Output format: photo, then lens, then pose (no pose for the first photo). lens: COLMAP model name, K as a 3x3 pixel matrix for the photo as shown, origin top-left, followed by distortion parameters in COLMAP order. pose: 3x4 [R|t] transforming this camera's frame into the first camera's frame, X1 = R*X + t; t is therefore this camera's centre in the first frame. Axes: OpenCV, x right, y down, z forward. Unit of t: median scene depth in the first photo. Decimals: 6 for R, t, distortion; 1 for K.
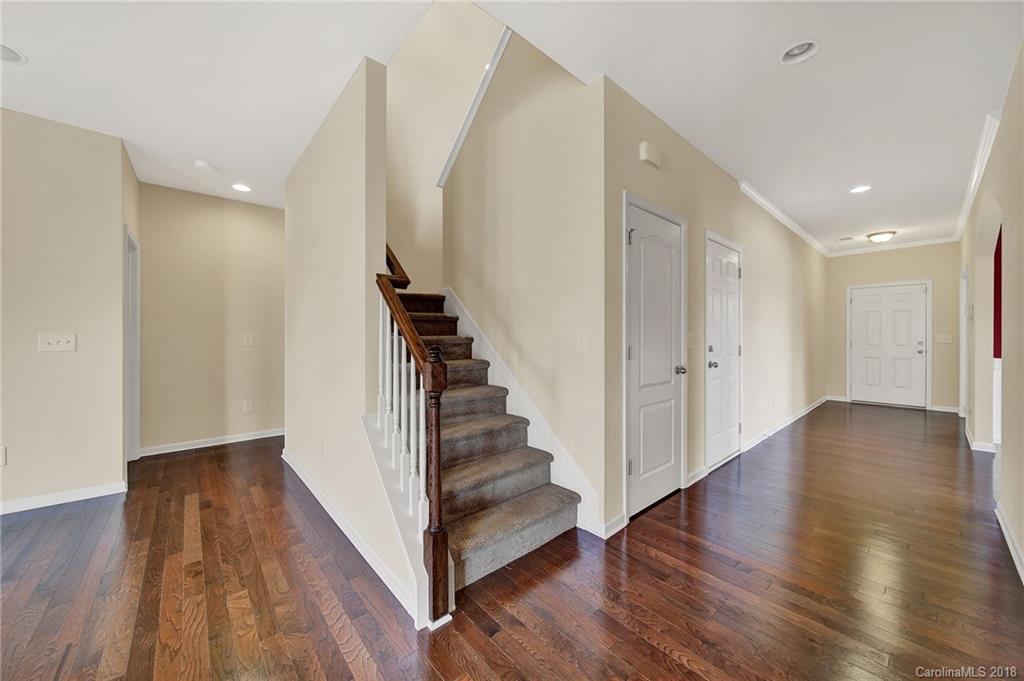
lens RADIAL K [[370.2, 0, 512.0], [0, 370.2, 340.5], [0, 0, 1]] dist [-0.000400, -0.000027]
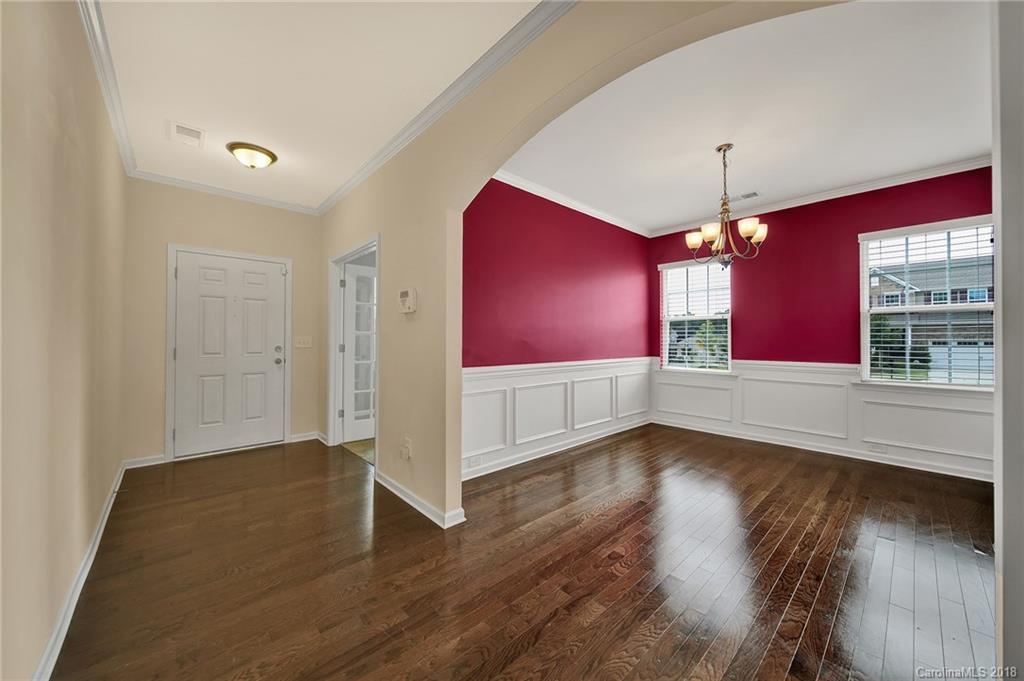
lens RADIAL K [[370.2, 0, 512.0], [0, 370.2, 340.5], [0, 0, 1]] dist [-0.000400, -0.000027]
pose [[-0.017591, 0.015224, 0.999729, 0.409133], [0.010316, 0.999834, -0.015044, 0.006856], [-0.999792, 0.010048, -0.017745, 0.580197]]
